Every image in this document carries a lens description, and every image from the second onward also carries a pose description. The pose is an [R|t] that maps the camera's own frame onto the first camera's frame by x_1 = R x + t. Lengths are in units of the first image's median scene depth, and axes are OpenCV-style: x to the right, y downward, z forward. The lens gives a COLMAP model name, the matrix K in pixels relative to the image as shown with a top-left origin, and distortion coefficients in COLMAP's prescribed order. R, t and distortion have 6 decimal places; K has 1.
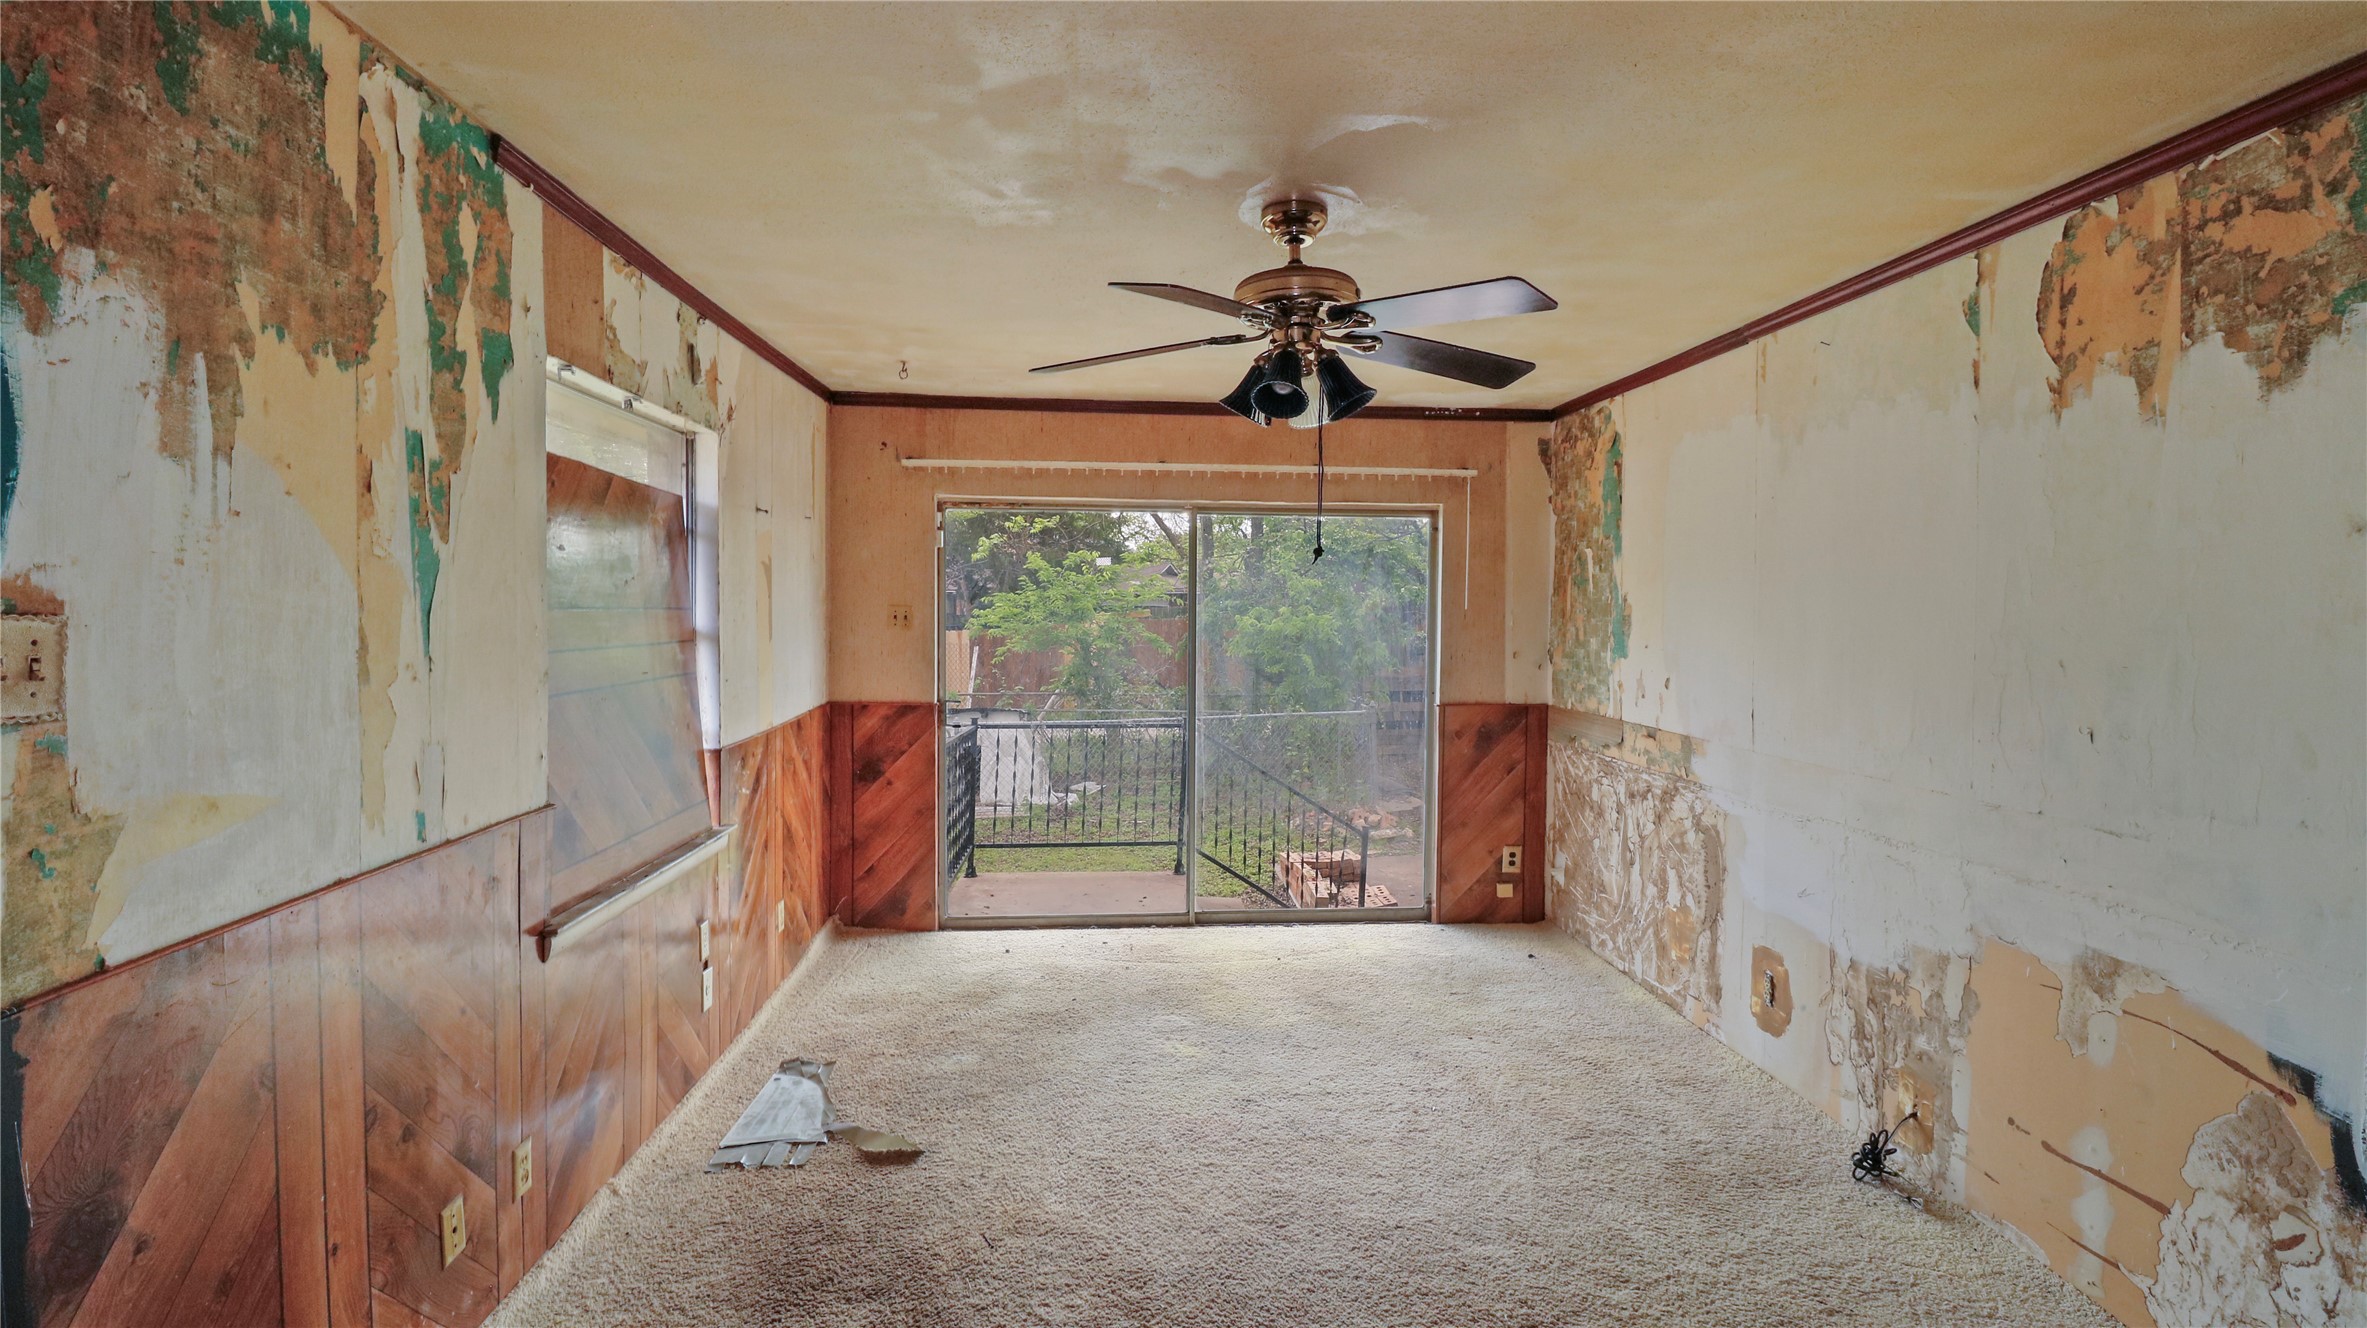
lens RADIAL K [[1090.9, 0, 1196.4], [0, 1090.9, 615.8], [0, 0, 1]] dist [-0.009098, -0.001163]
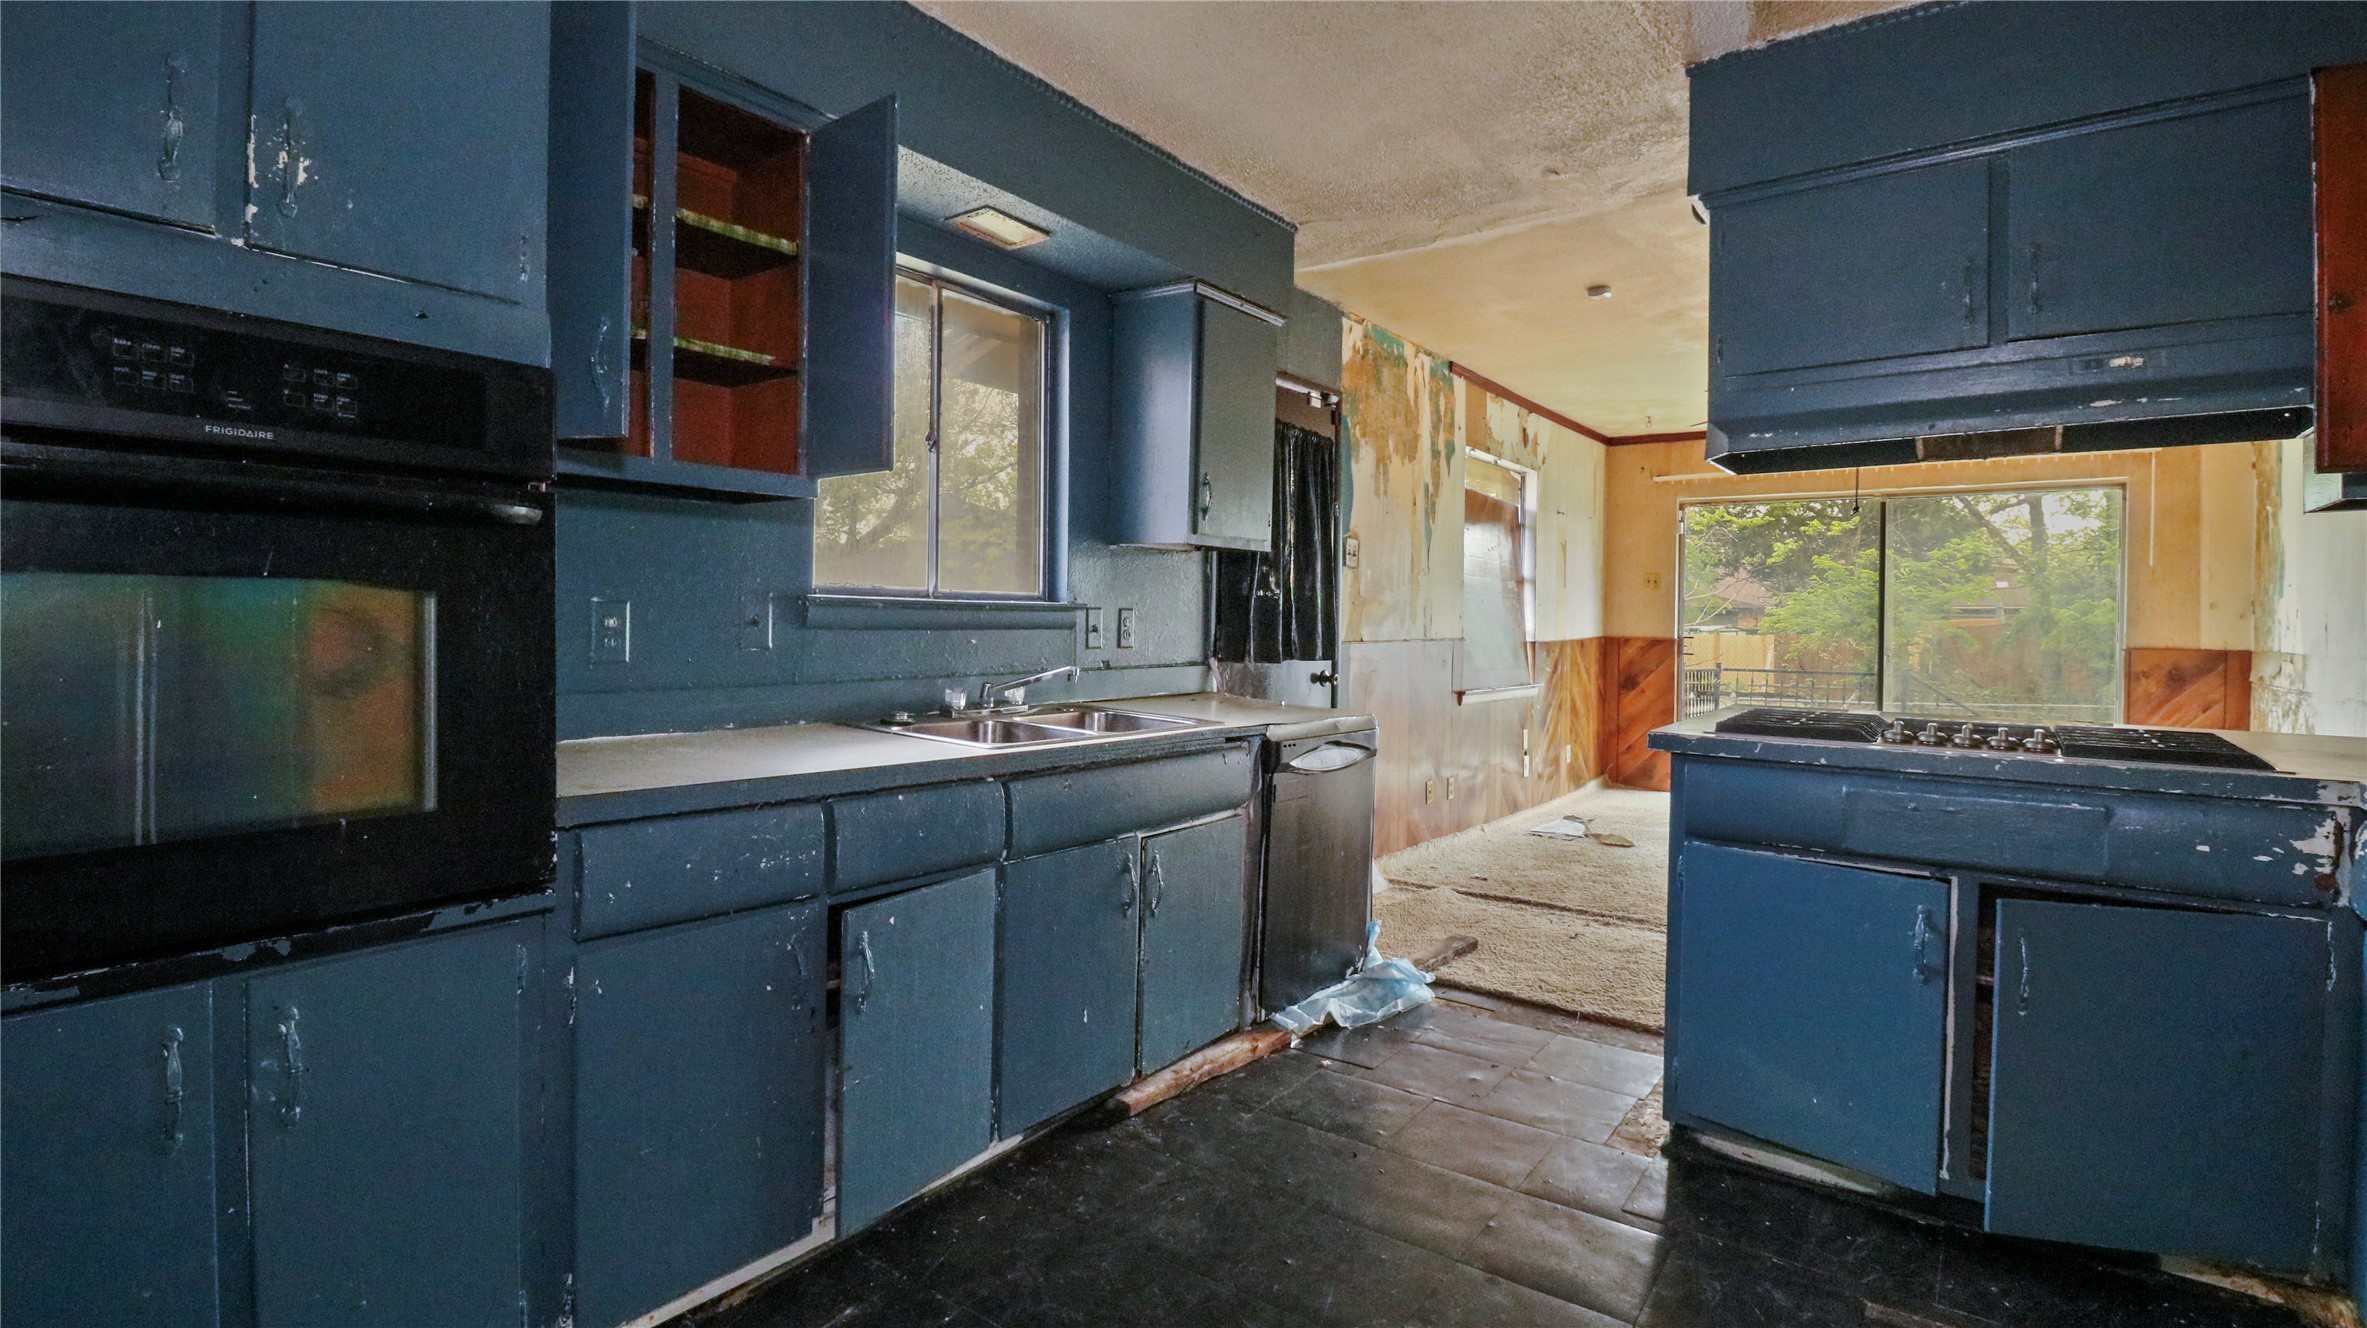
lens RADIAL K [[1090.9, 0, 1186.7], [0, 1090.9, 646.8], [0, 0, 1]] dist [-0.009098, -0.001163]
pose [[0.745255, 0.018755, -0.666516, 0.352327], [-0.016062, 0.999819, 0.010174, 0.119206], [0.666587, 0.003123, 0.745421, -0.768437]]
